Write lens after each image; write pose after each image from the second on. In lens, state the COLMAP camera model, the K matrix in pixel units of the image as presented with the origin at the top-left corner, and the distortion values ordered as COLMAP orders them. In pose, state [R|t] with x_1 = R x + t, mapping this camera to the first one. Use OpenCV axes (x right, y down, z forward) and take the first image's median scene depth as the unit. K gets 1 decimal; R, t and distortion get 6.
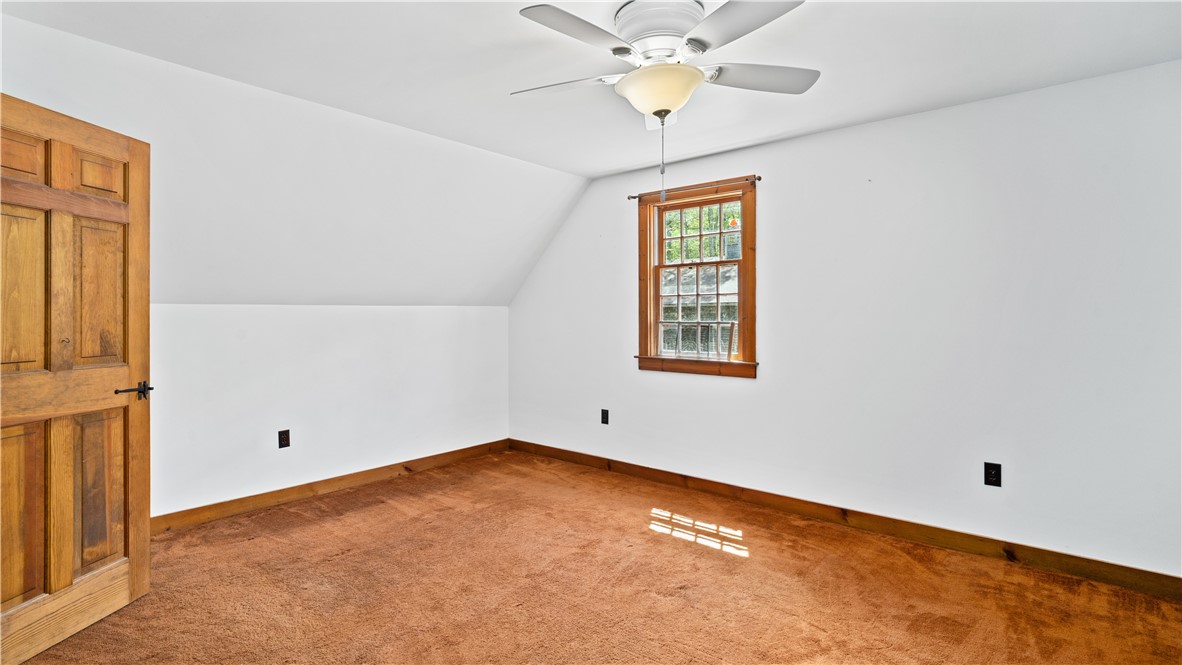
lens RADIAL K [[565.6, 0, 585.8], [0, 565.6, 325.1], [0, 0, 1]] dist [-0.010637, 0.001245]
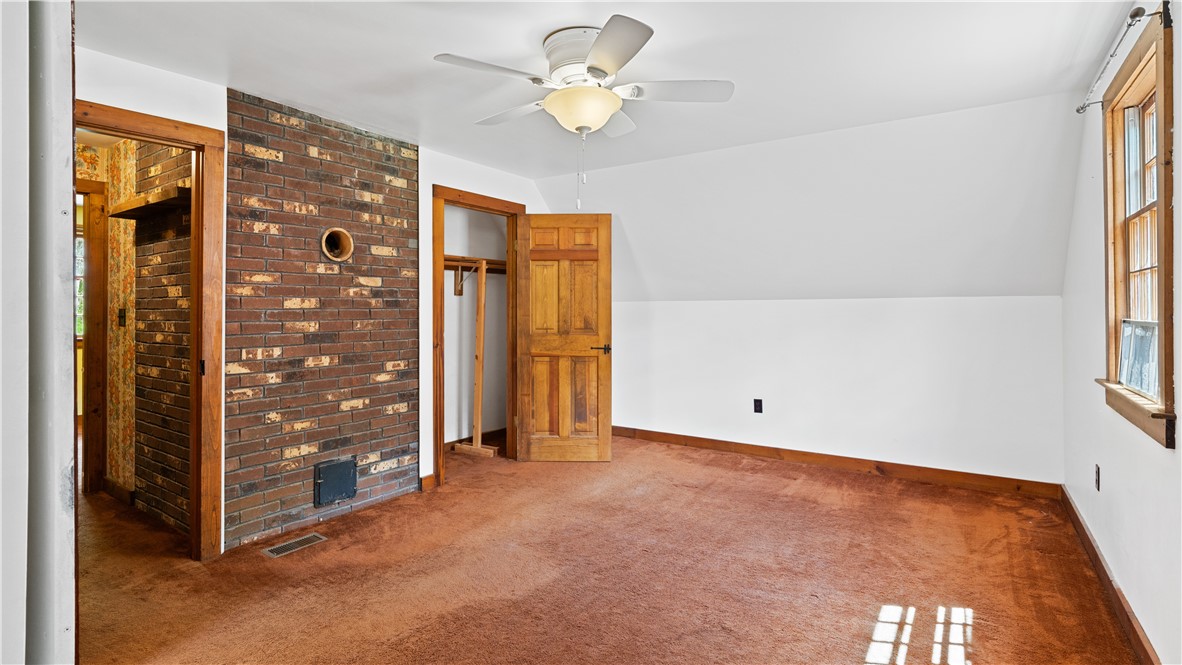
lens RADIAL K [[565.6, 0, 586.7], [0, 565.6, 323.2], [0, 0, 1]] dist [-0.010637, 0.001245]
pose [[0.108928, 0.025898, -0.993712, 1.068181], [-0.015937, 0.999578, 0.024304, -0.013219], [0.993922, 0.013190, 0.109295, 0.754752]]
